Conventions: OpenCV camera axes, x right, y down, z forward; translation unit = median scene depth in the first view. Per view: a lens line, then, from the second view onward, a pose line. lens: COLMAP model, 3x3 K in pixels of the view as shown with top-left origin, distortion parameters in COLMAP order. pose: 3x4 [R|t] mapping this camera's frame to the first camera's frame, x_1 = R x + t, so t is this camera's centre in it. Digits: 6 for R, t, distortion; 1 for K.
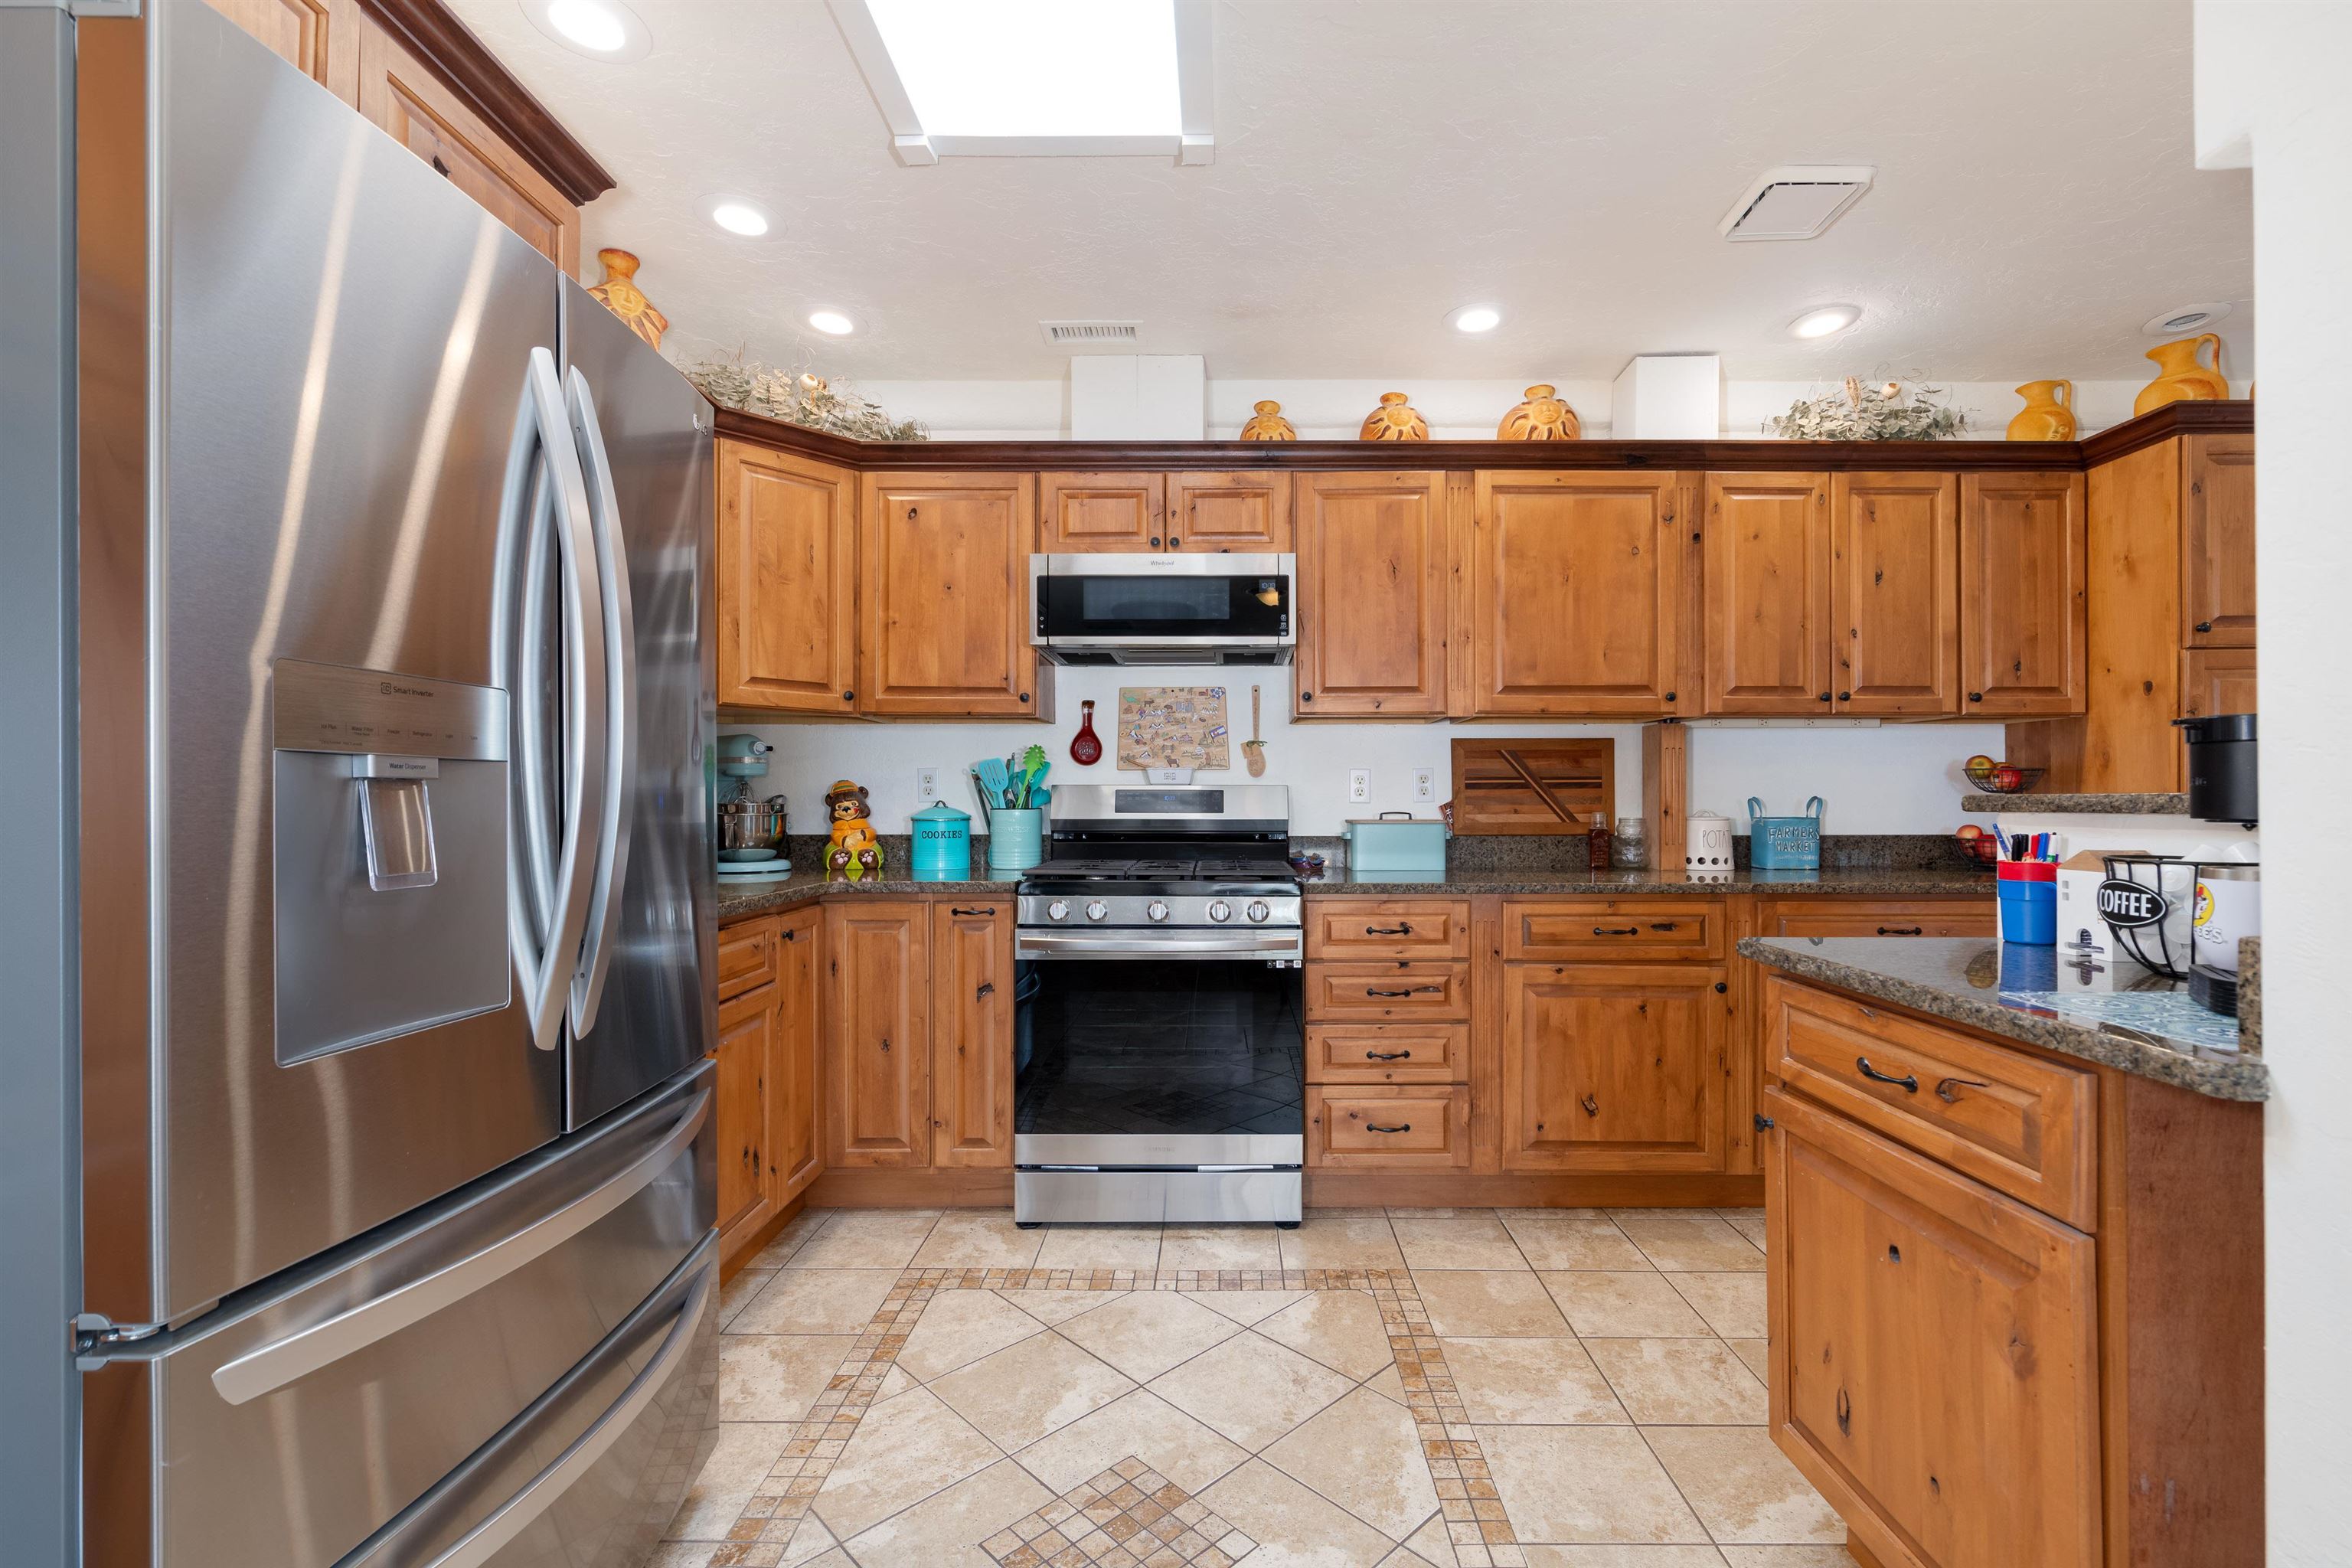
lens RADIAL K [[1018.1, 0, 1227.4], [0, 1018.1, 811.2], [0, 0, 1]] dist [0.007870, -0.001869]
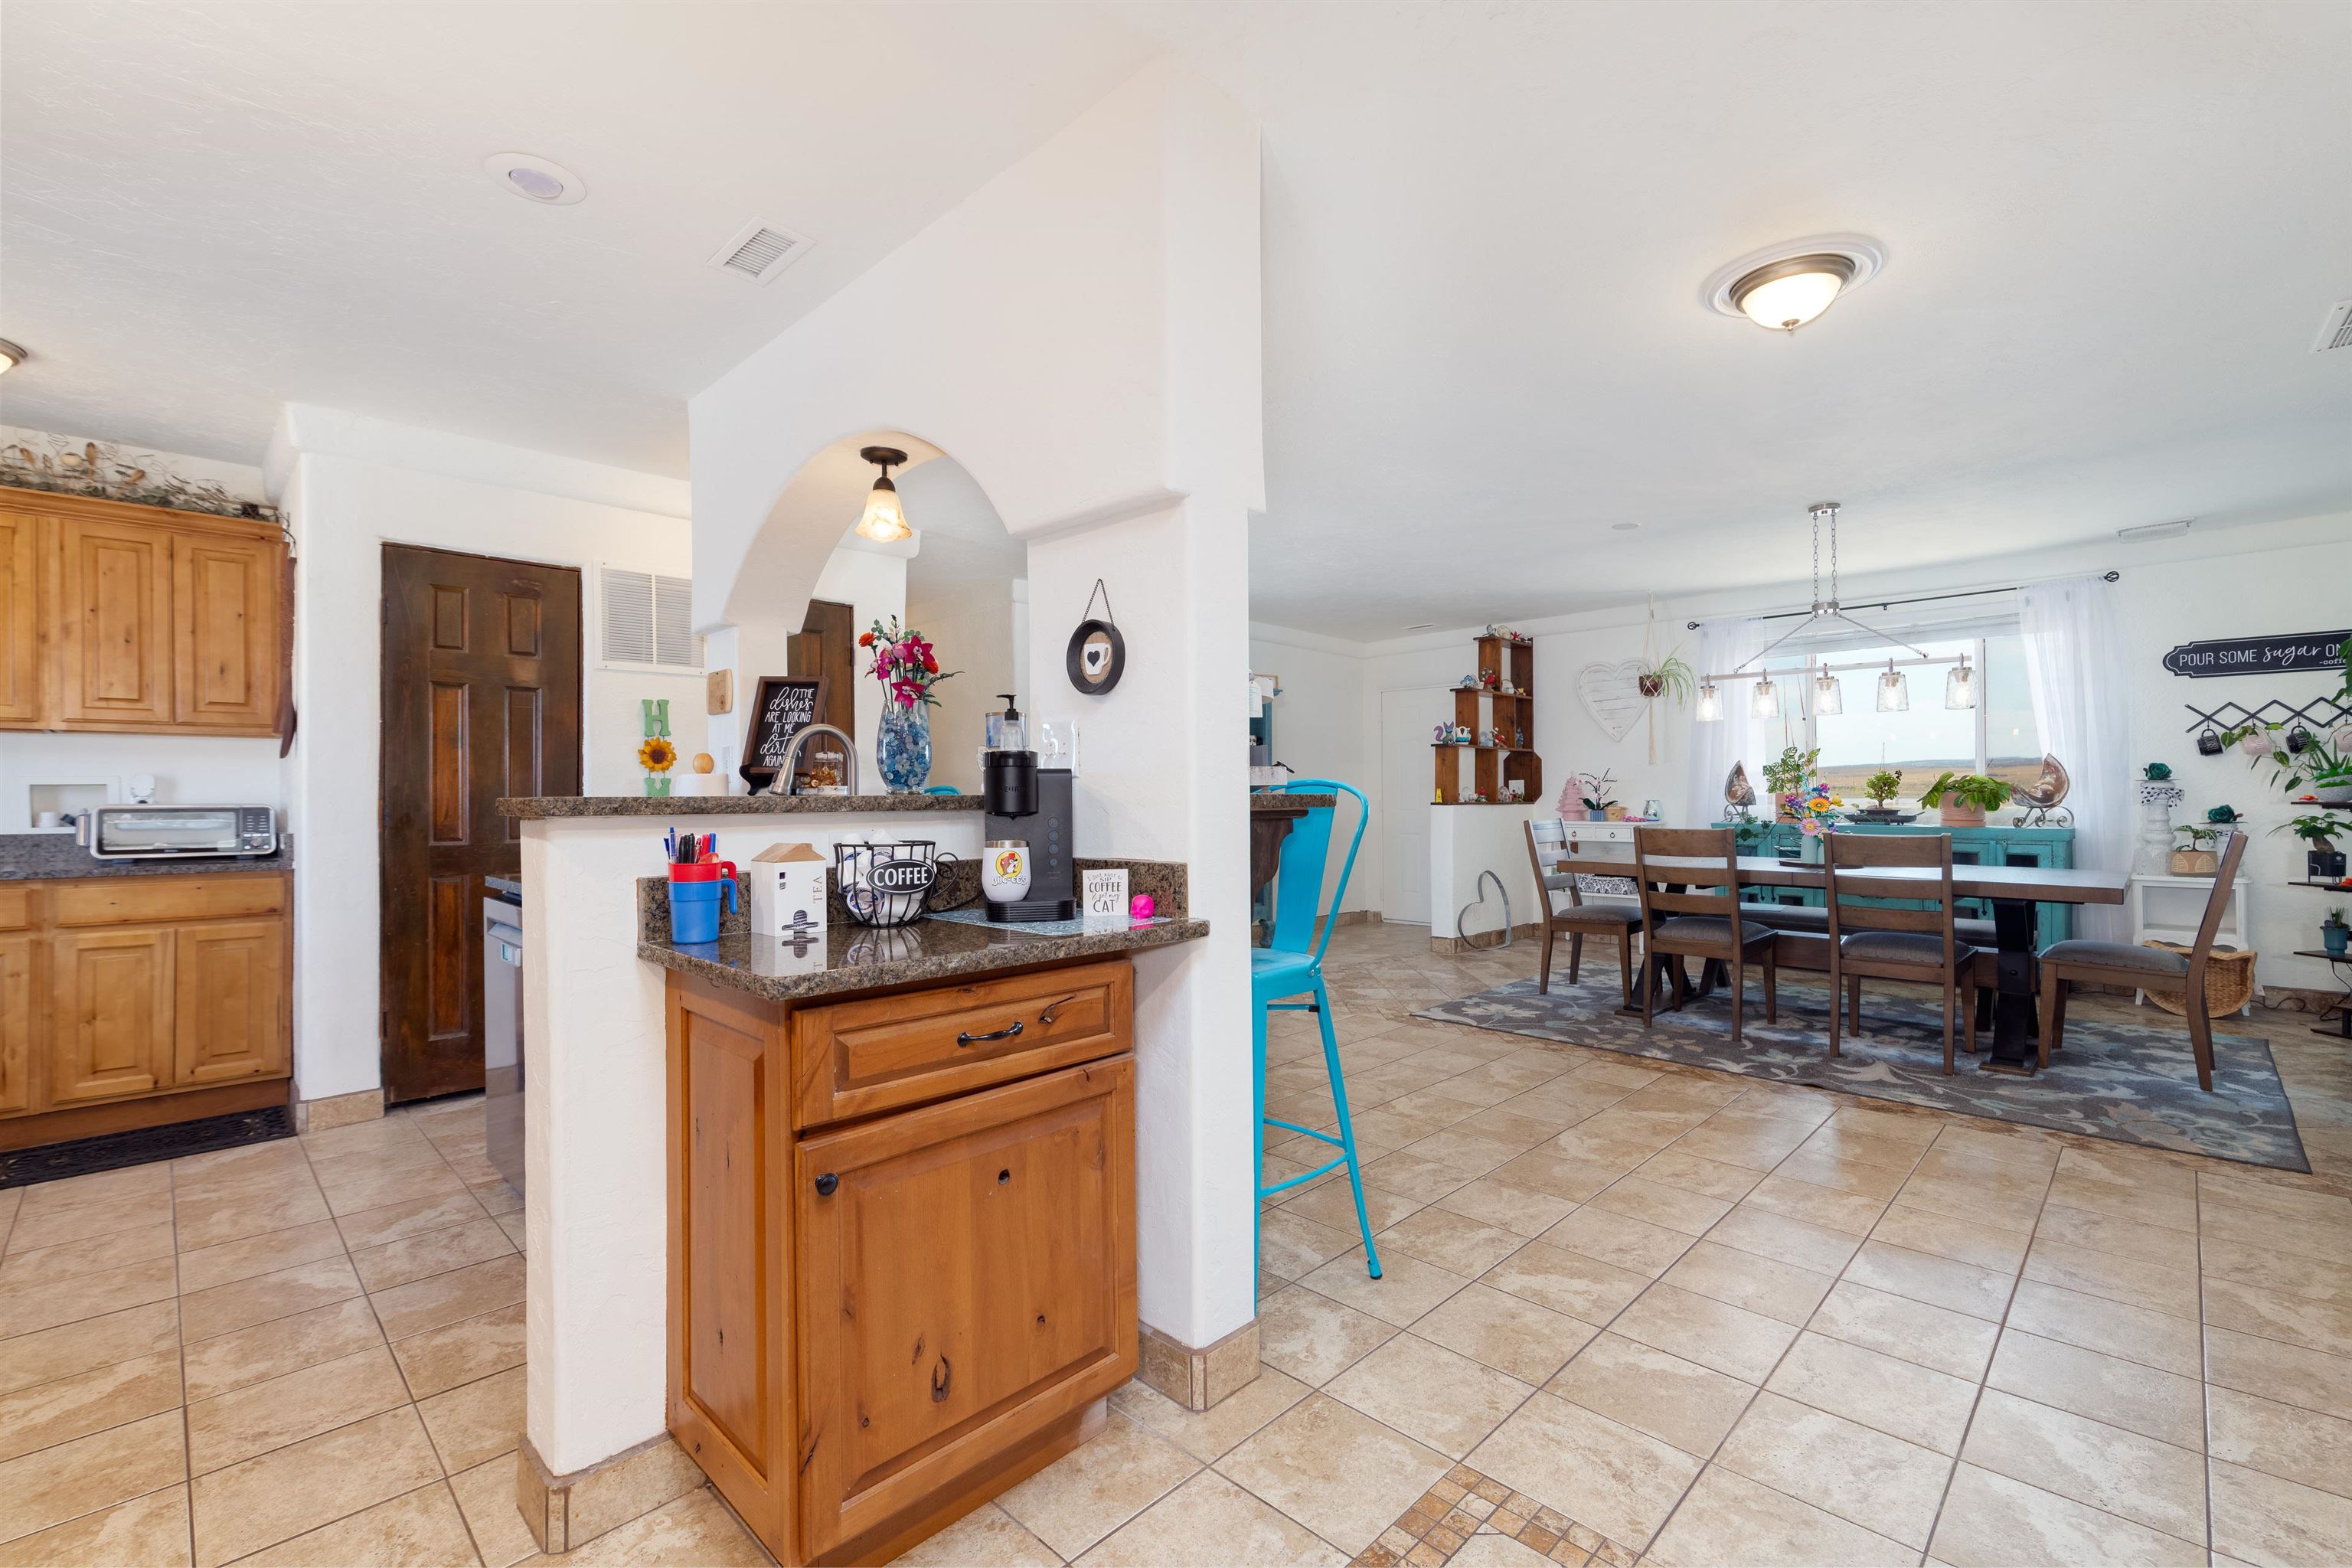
lens RADIAL K [[1018.1, 0, 1199.3], [0, 1018.1, 794.0], [0, 0, 1]] dist [0.007870, -0.001869]
pose [[-0.721727, 0.004960, 0.692160, -0.195122], [0.009841, 0.999947, 0.003096, -0.011484], [-0.692108, 0.009046, -0.721737, 0.954442]]
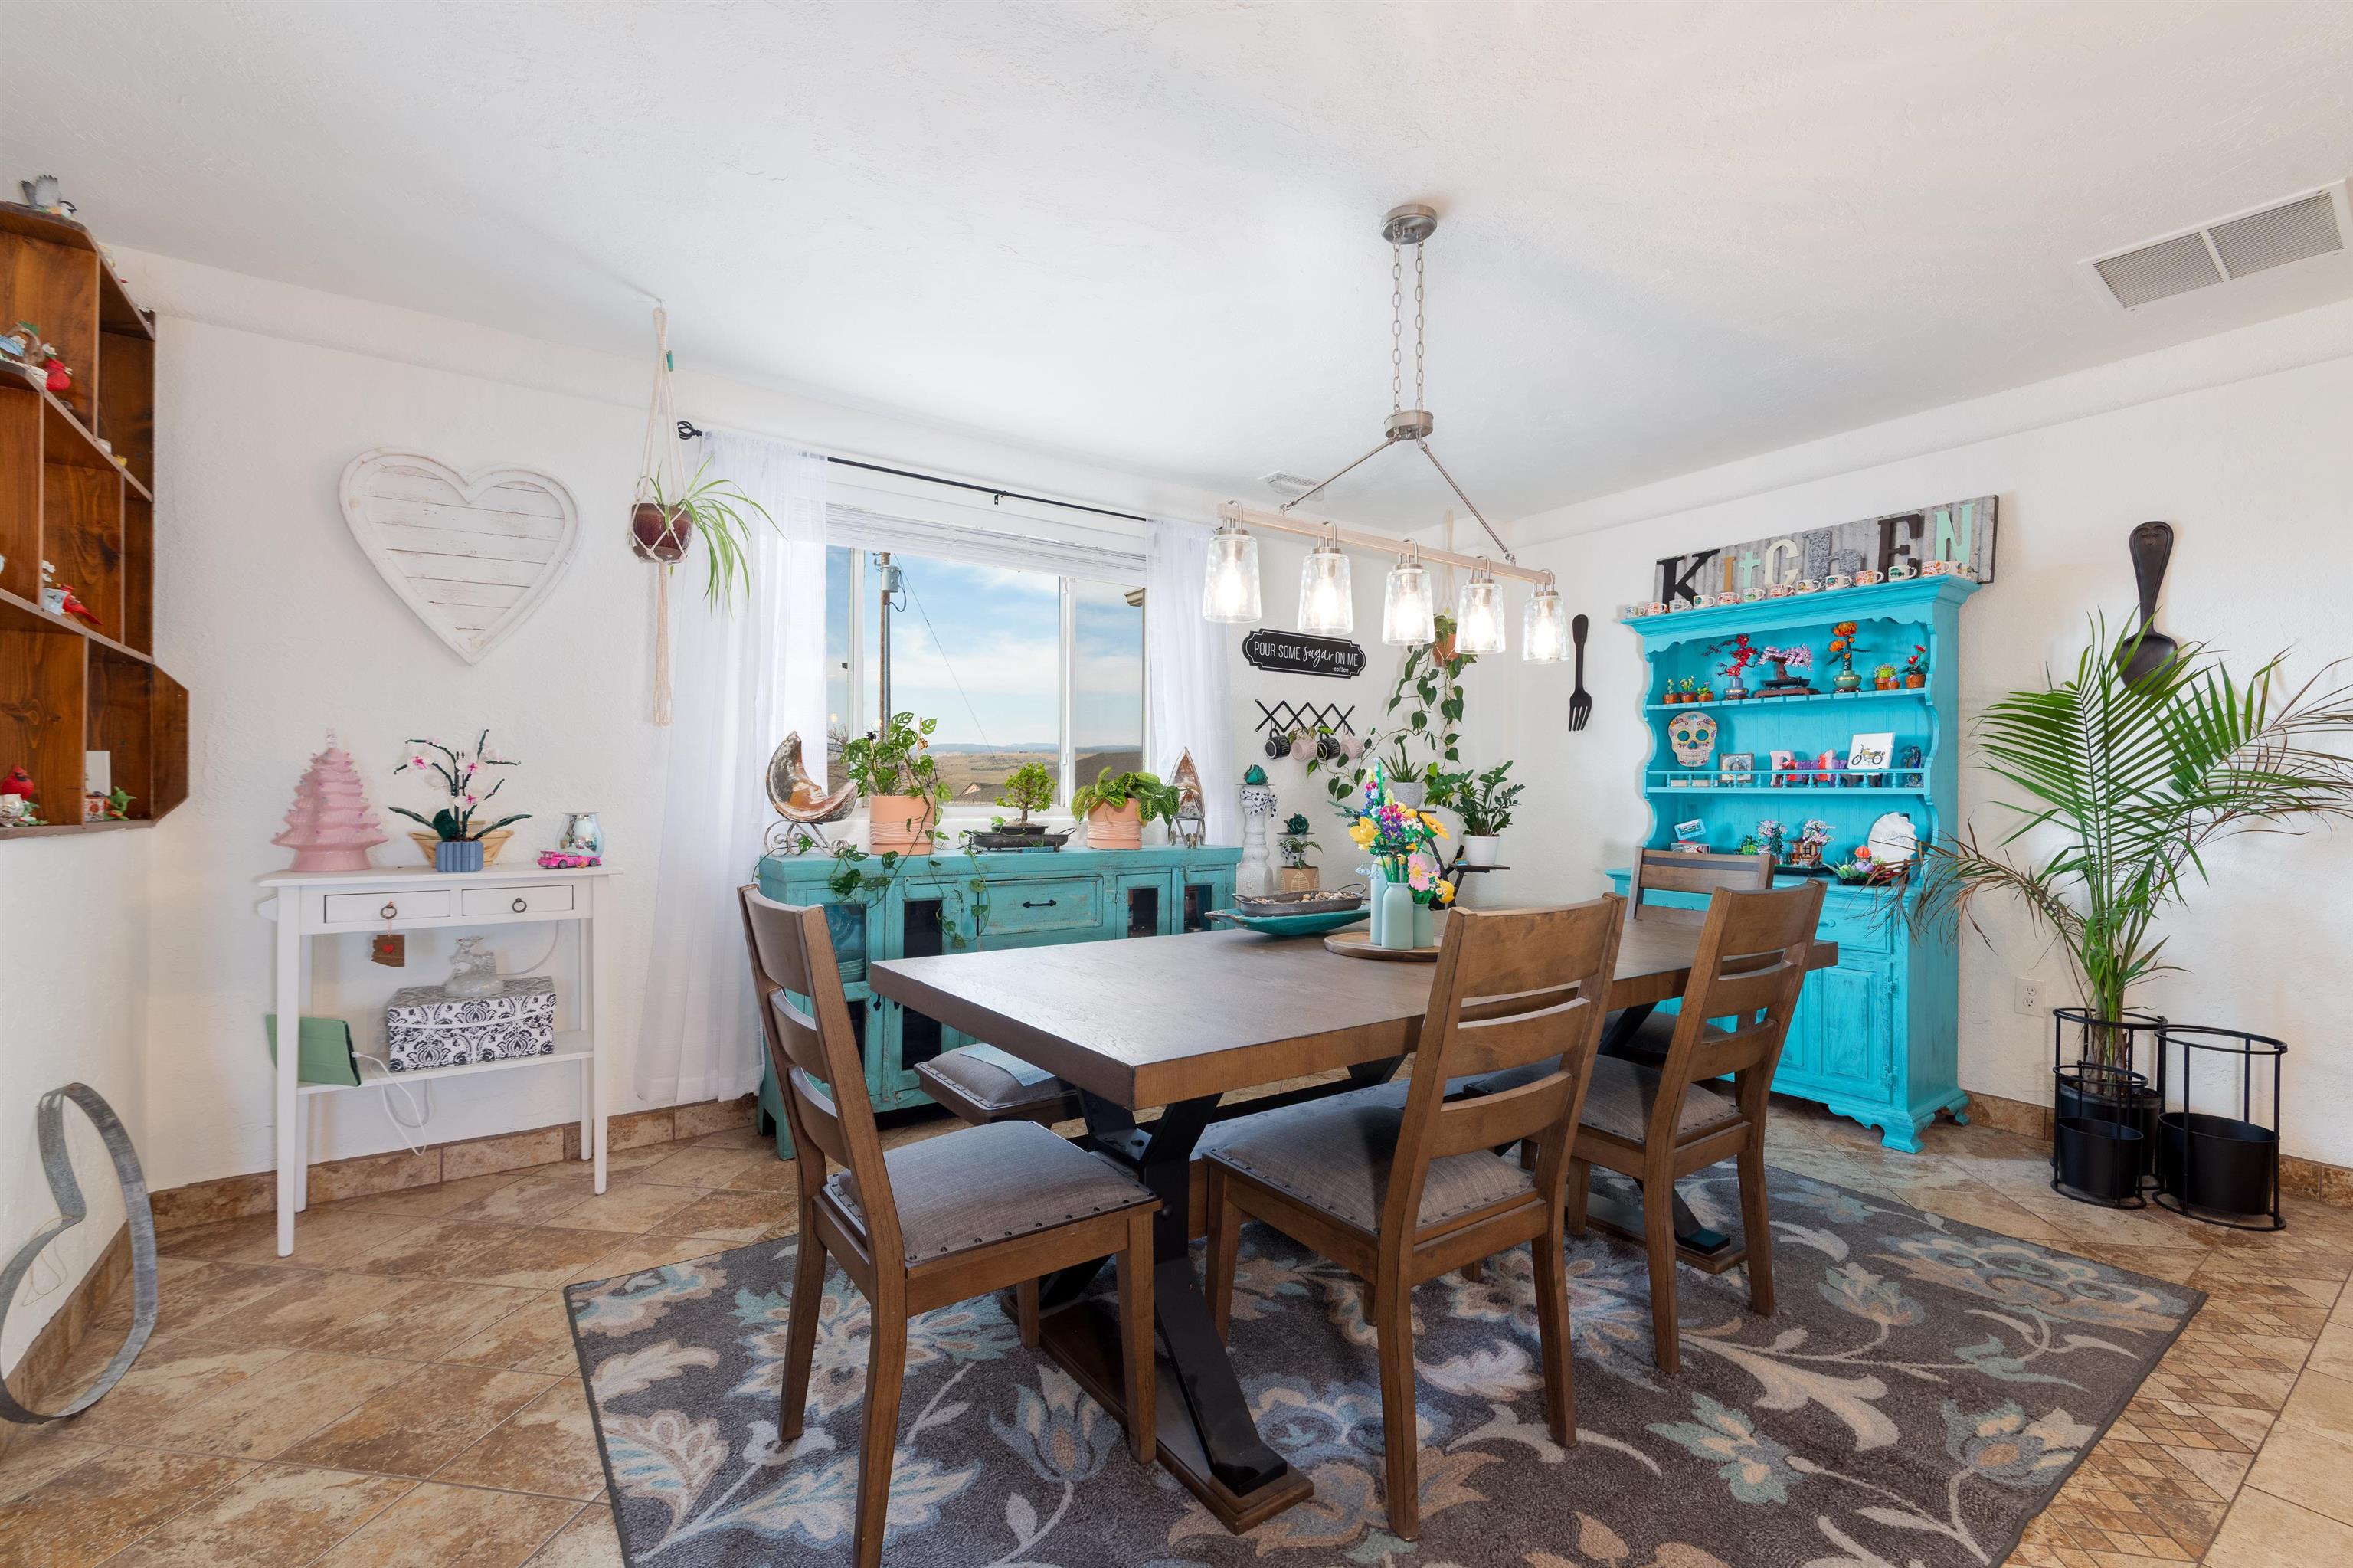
lens RADIAL K [[1018.6, 0, 1183.6], [0, 1018.6, 787.3], [0, 0, 1]] dist [0.007870, -0.001869]
pose [[-0.809898, -0.007432, -0.586524, 1.129964], [-0.006229, 0.999972, -0.004070, -0.000975], [0.586538, 0.000357, -0.809922, -0.767450]]
